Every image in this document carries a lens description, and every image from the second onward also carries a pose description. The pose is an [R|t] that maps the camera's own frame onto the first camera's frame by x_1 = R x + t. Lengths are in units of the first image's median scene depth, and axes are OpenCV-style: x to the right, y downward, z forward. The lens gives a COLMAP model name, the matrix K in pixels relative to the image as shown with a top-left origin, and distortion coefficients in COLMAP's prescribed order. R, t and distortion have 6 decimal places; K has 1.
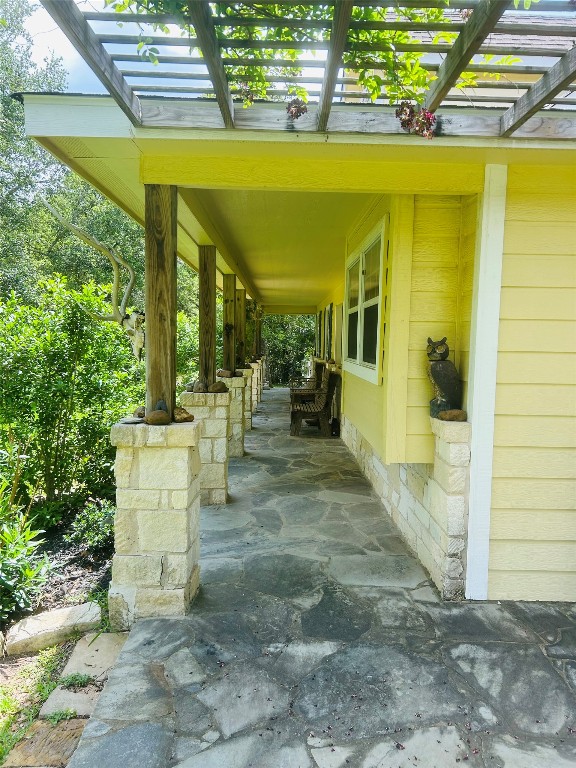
lens RADIAL K [[579.9, 0, 289.1], [0, 579.9, 384.5], [0, 0, 1]] dist [0.000132, 0.000008]
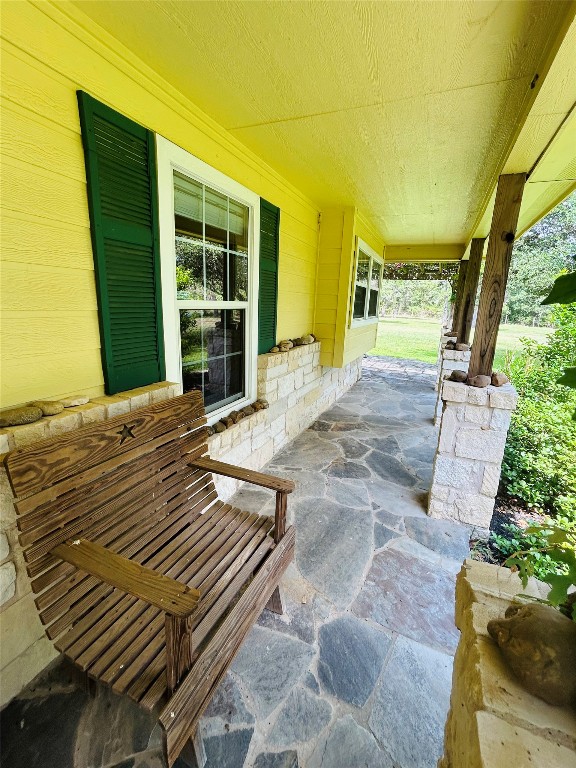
lens RADIAL K [[343.0, 0, 287.3], [0, 343.0, 382.2], [0, 0, 1]] dist [-0.001264, 0.000042]
pose [[-0.911558, -0.144053, 0.385111, -0.090881], [-0.016516, 0.948692, 0.315771, -0.165724], [-0.410839, 0.281483, -0.867167, 1.923002]]
